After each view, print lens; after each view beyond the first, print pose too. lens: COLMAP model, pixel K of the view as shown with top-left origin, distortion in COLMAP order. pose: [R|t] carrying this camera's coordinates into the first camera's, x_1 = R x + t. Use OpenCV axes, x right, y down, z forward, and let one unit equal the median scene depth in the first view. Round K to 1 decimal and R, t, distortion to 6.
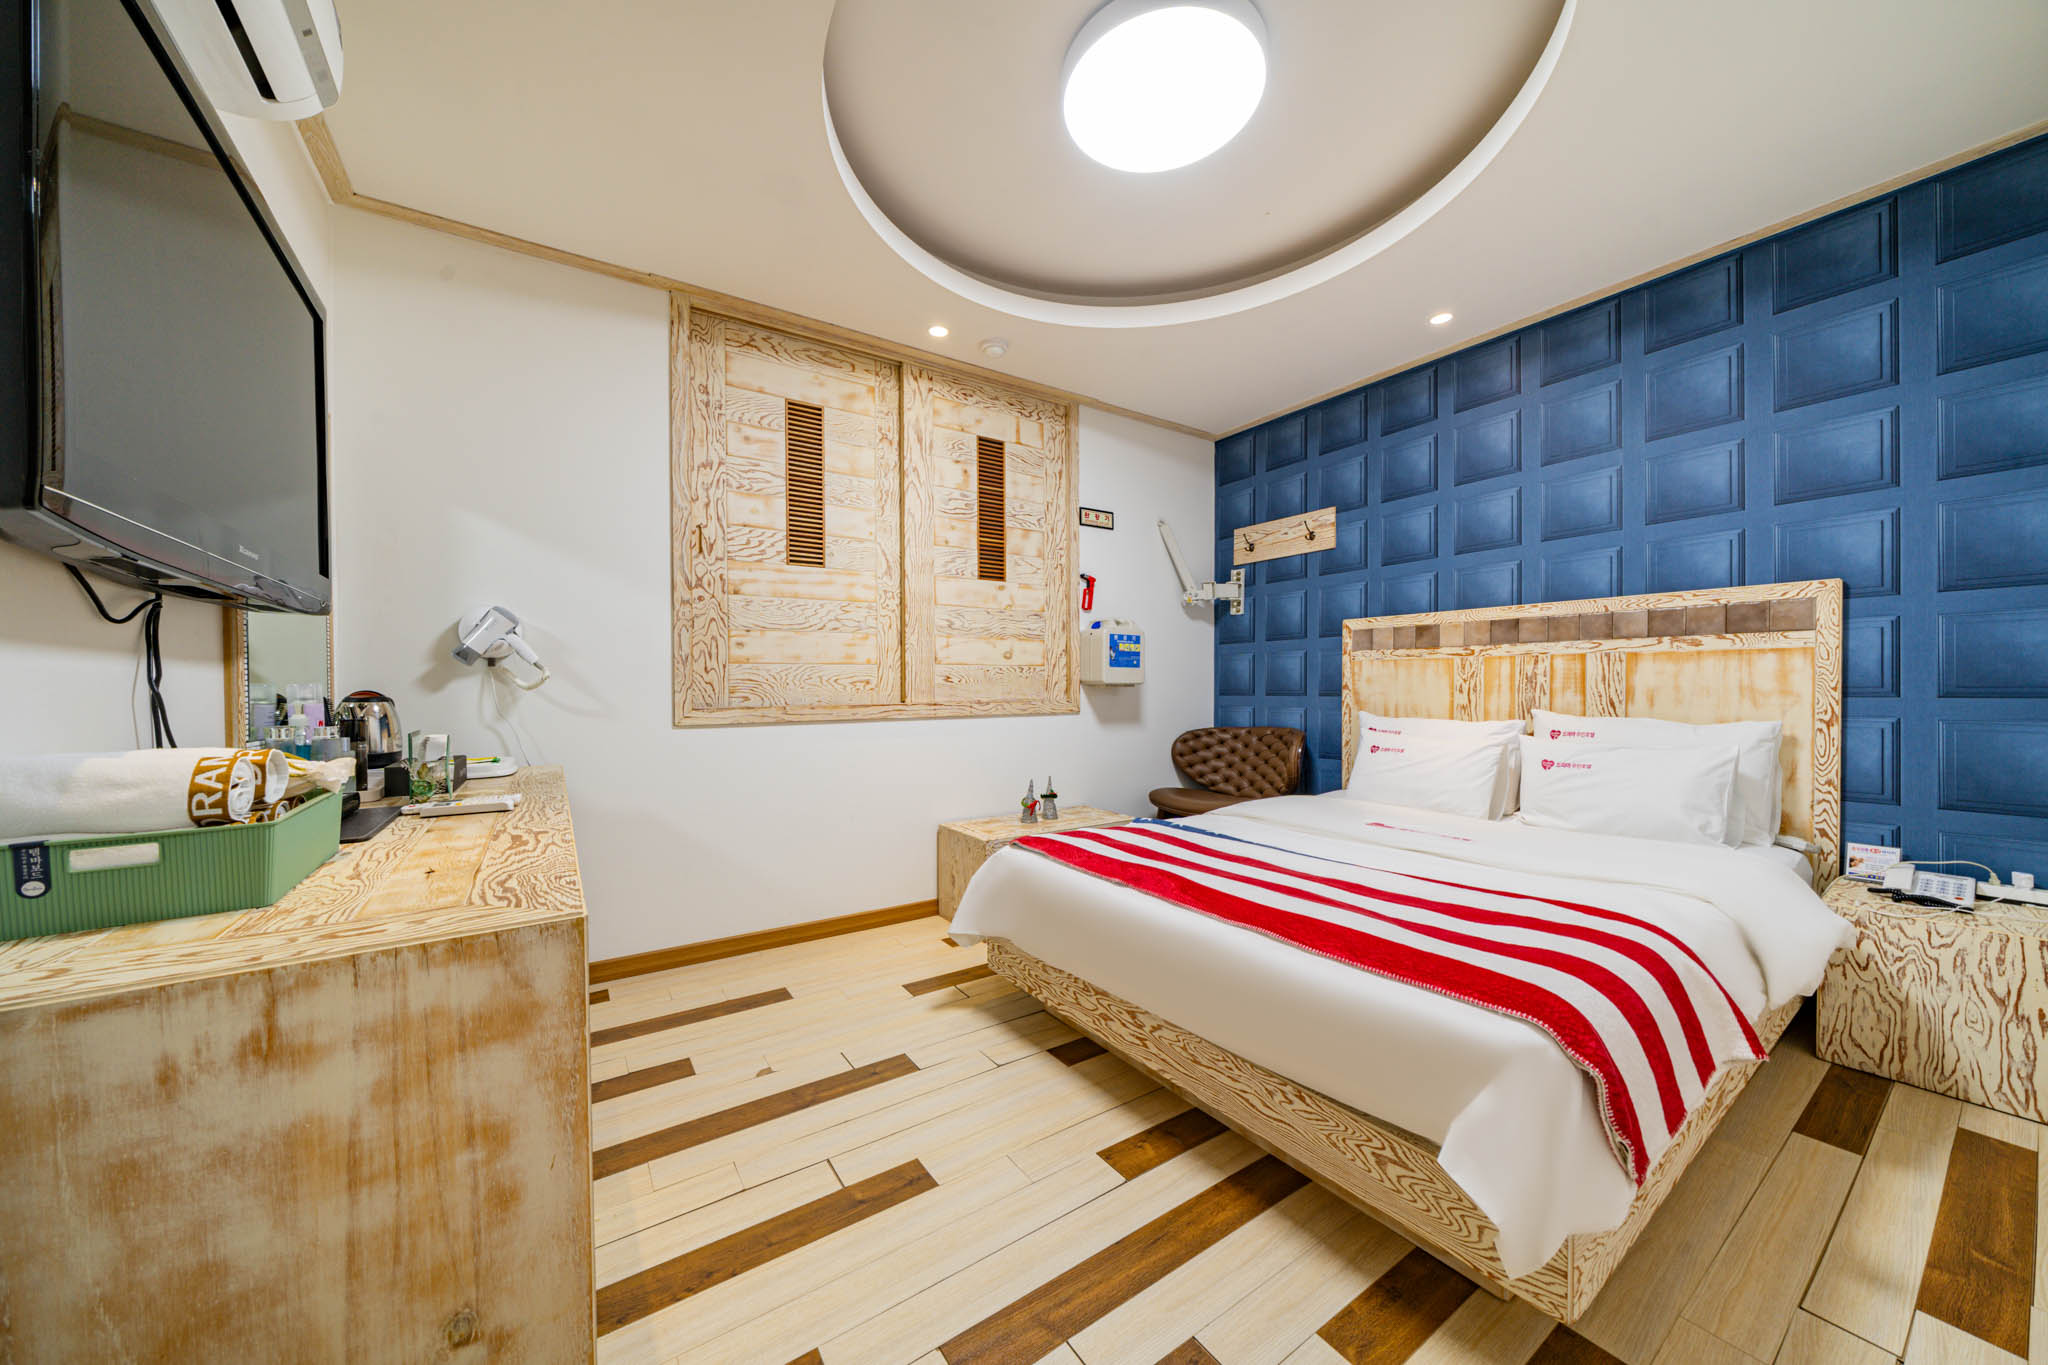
lens RADIAL K [[687.9, 0, 1017.4], [0, 687.9, 707.8], [0, 0, 1]] dist [-0.000122, 0.000004]
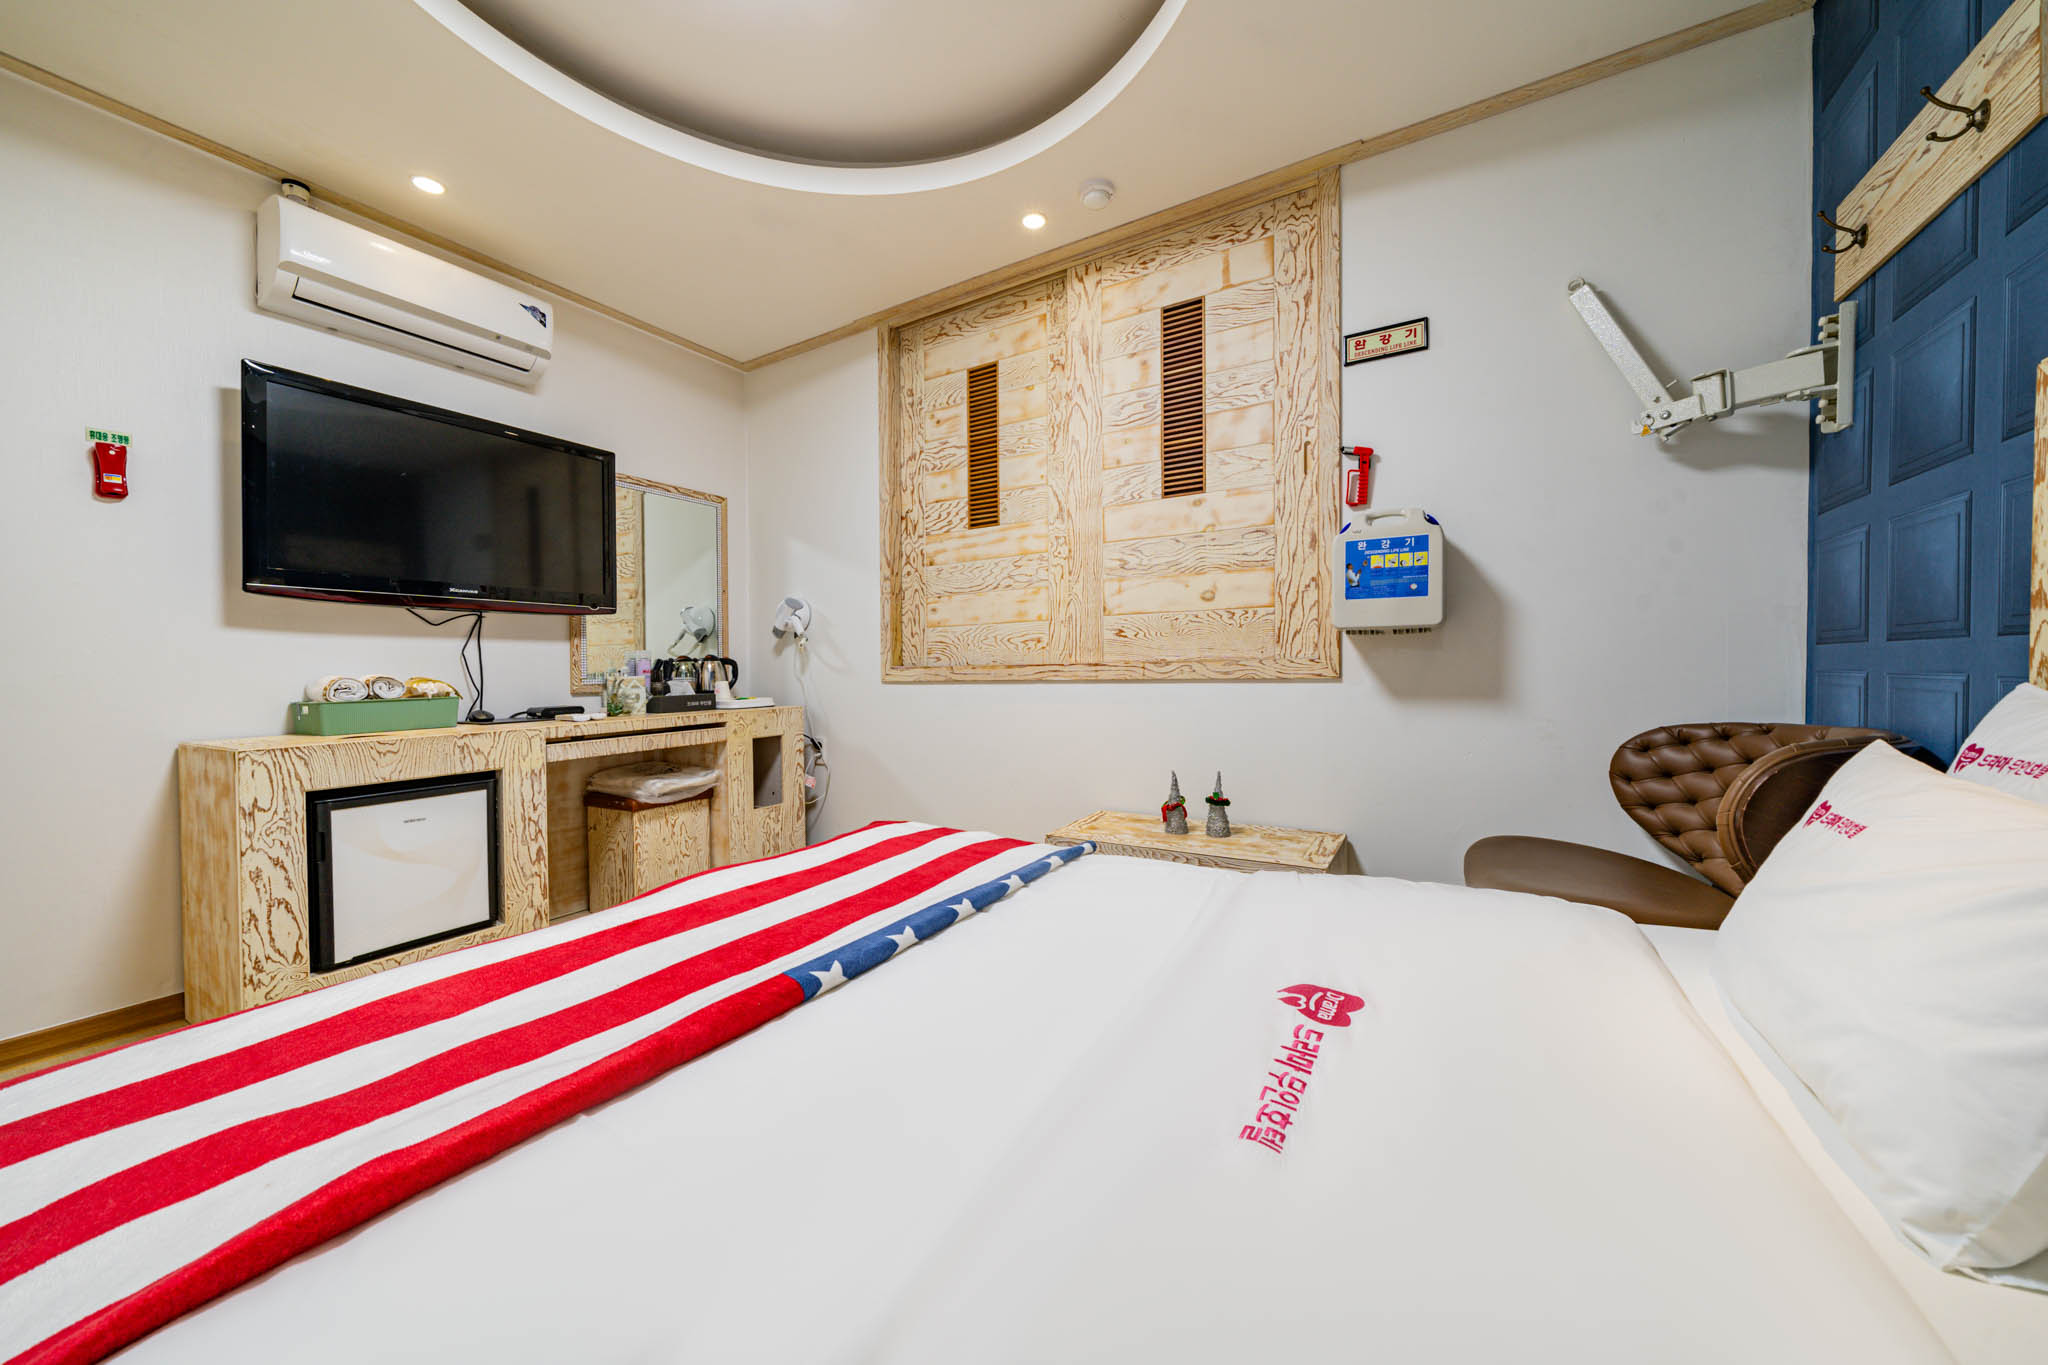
lens RADIAL K [[706.3, 0, 1024.0], [0, 706.3, 682.5], [0, 0, 1]] dist [-0.000580, 0.000043]
pose [[0.447098, 0.017960, -0.894305, 0.593436], [-0.013460, 0.999820, 0.013350, 0.006349], [0.894384, 0.006068, 0.447259, 0.540393]]
